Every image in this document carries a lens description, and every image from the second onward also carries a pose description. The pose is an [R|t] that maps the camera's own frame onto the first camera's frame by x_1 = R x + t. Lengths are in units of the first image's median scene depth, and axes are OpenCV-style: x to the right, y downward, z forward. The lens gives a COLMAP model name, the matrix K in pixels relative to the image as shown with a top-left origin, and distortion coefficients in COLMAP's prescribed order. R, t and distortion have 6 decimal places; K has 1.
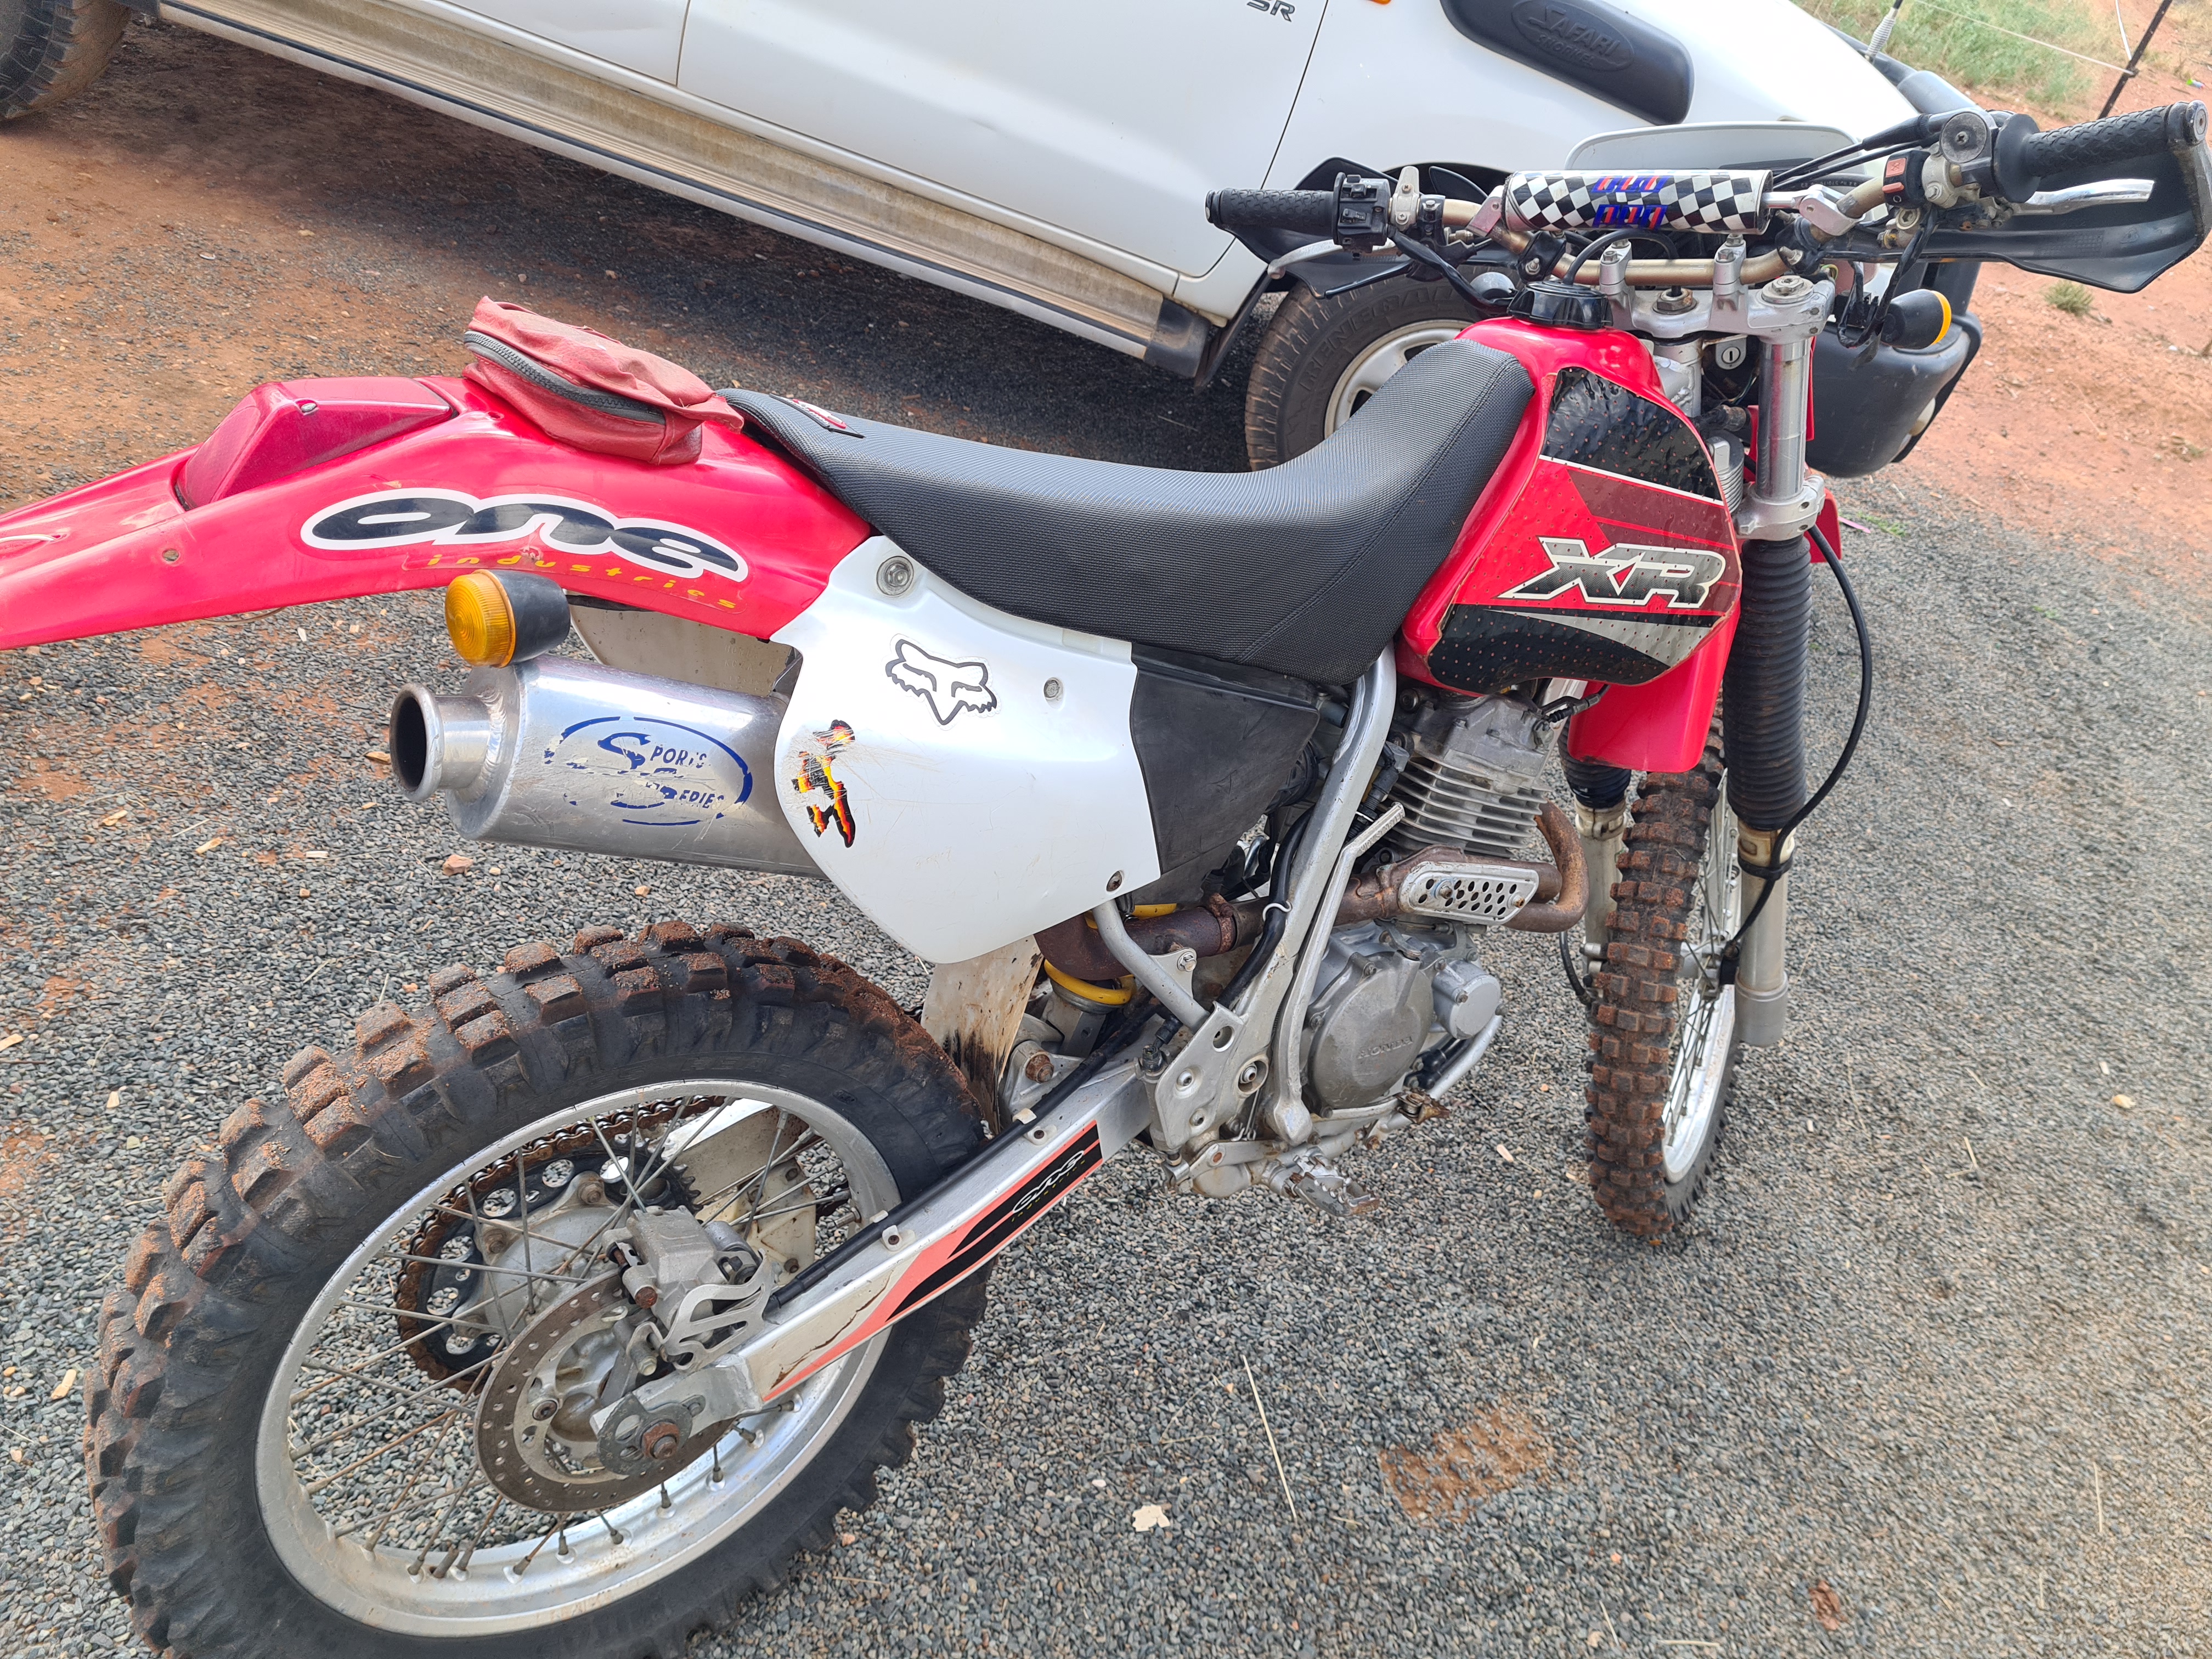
lens RADIAL K [[1638.2, 0, 1108.2], [0, 1638.2, 823.1], [0, 0, 1]] dist [0.051959, -0.038482]
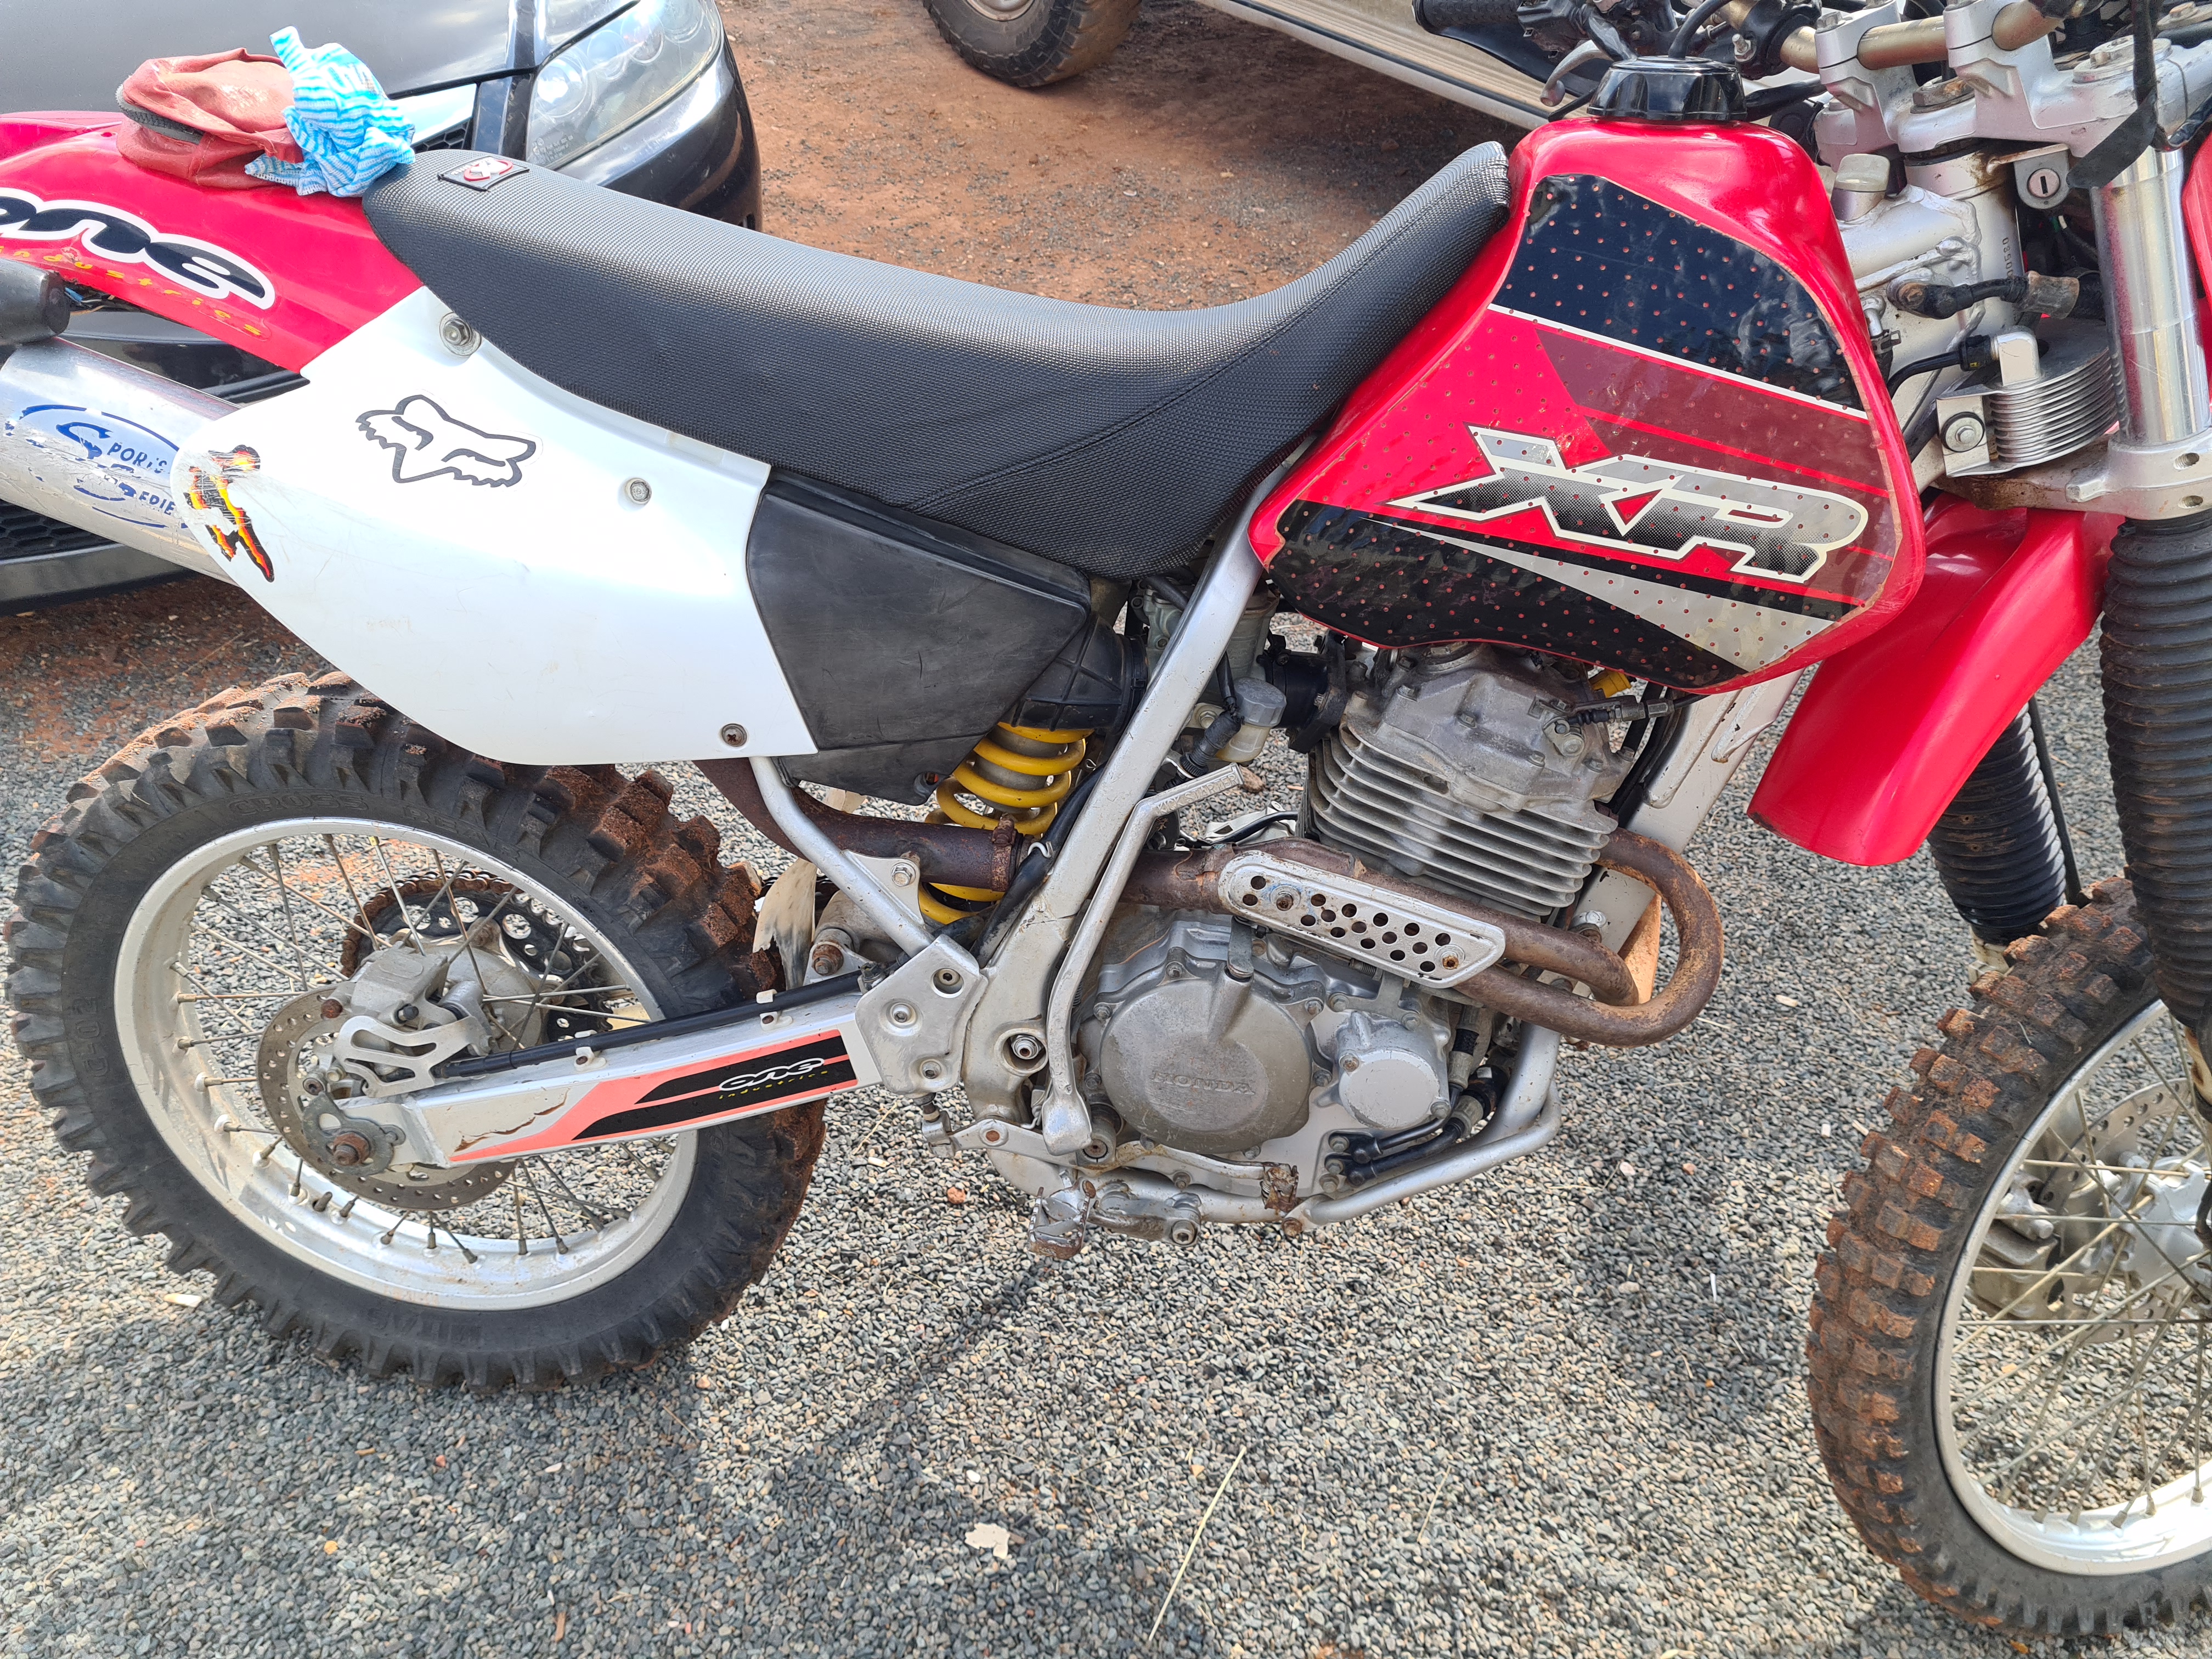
lens RADIAL K [[1638.2, 0, 1108.2], [0, 1638.2, 823.1], [0, 0, 1]] dist [0.051959, -0.038482]
pose [[0.738714, 0.237050, -0.630959, 0.612314], [-0.240699, 0.967167, 0.081557, -0.033190], [0.629576, 0.091624, 0.771518, 0.386901]]
